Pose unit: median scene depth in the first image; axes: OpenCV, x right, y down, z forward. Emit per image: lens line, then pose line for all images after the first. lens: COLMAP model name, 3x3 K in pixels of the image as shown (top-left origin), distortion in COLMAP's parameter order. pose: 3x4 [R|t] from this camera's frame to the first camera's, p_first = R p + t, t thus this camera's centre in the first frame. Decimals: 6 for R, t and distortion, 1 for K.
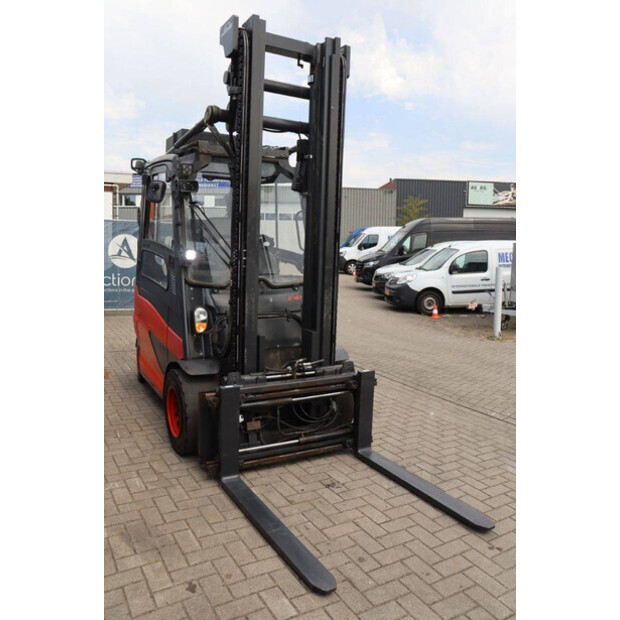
lens RADIAL K [[509.4, 0, 308.1], [0, 509.4, 304.9], [0, 0, 1]] dist [-0.138917, 0.097308]
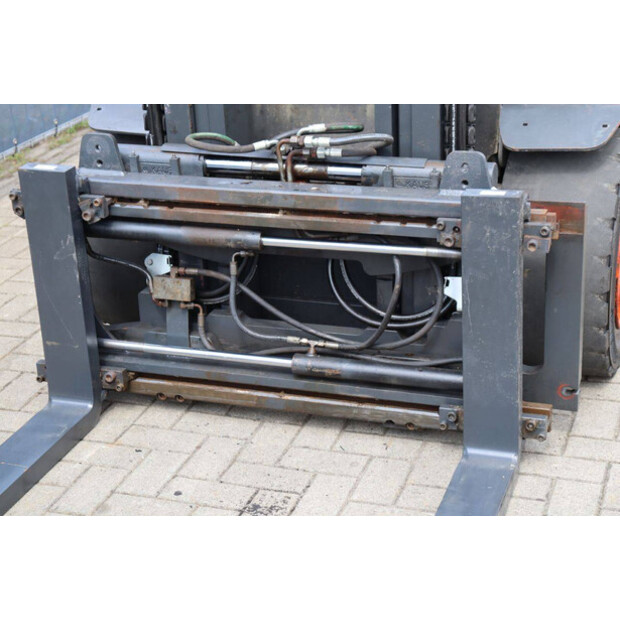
lens RADIAL K [[1273.0, 0, 309.0], [0, 1273.0, 308.2], [0, 0, 1]] dist [0.339504, 0.000000]
pose [[0.654437, 0.224701, -0.721957, 0.614625], [-0.024138, 0.960544, 0.277078, -0.006917], [0.755731, -0.163903, 0.634039, 0.472754]]
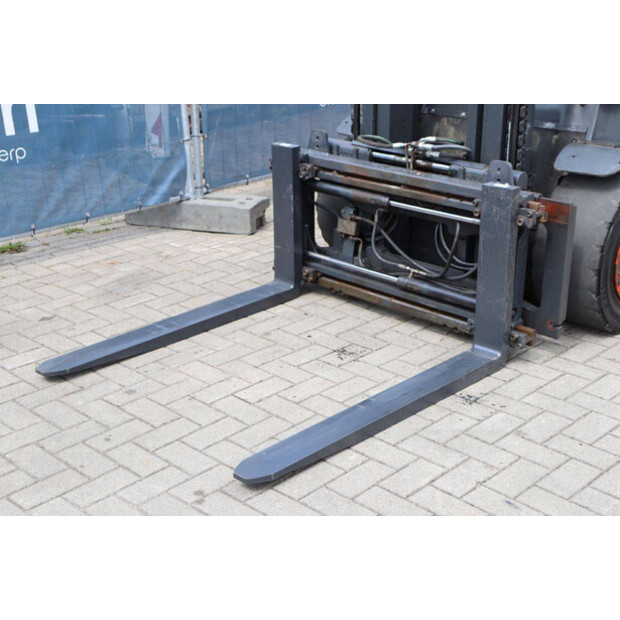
lens RADIAL K [[969.7, 0, 305.2], [0, 969.7, 312.3], [0, 0, 1]] dist [0.080709, 0.000000]
pose [[0.262004, 0.313872, -0.912600, 0.970473], [-0.096792, 0.949412, 0.298744, -0.011205], [0.960201, 0.010060, 0.279130, 0.605763]]
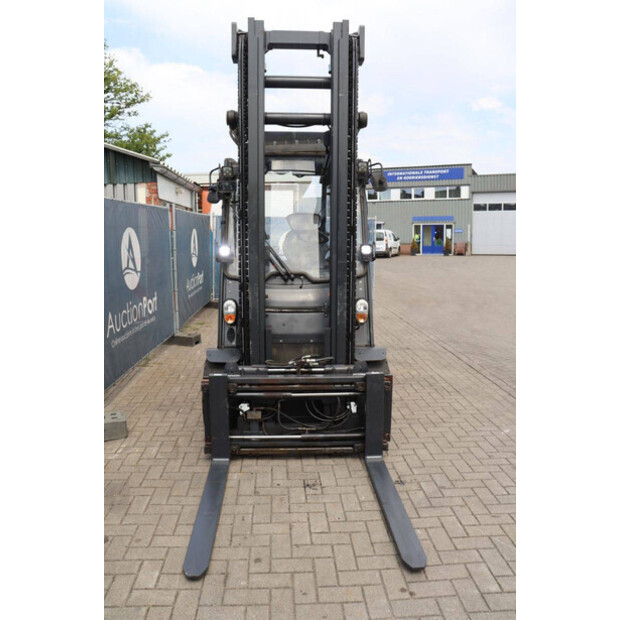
lens RADIAL K [[509.4, 0, 309.3], [0, 509.4, 306.9], [0, 0, 1]] dist [-0.138917, 0.097308]
pose [[0.891534, 0.034666, -0.451626, 0.444699], [-0.026487, 0.999351, 0.024422, -0.012083], [0.452179, -0.009811, 0.891873, 0.121611]]
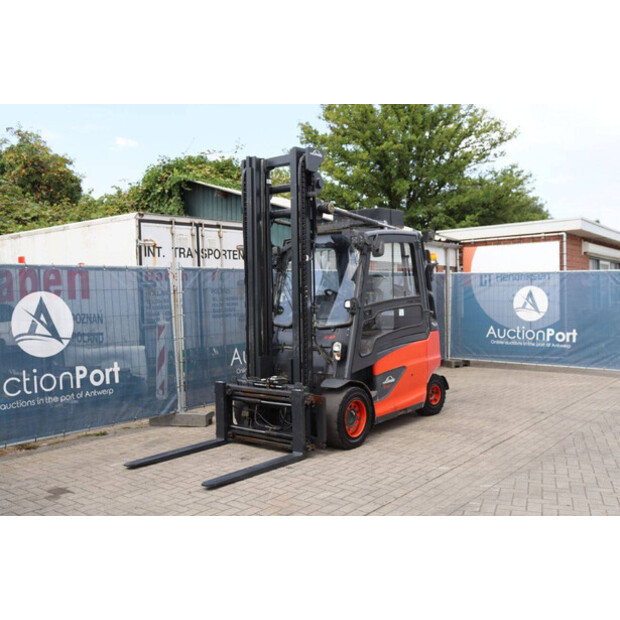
lens RADIAL K [[638.5, 0, 300.7], [0, 638.5, 311.5], [0, 0, 1]] dist [-0.028696, 0.000000]
pose [[0.356939, -0.014893, -0.934009, 1.740806], [-0.081457, 0.995568, -0.047005, 0.004919], [0.930569, 0.092860, 0.354144, 0.425689]]
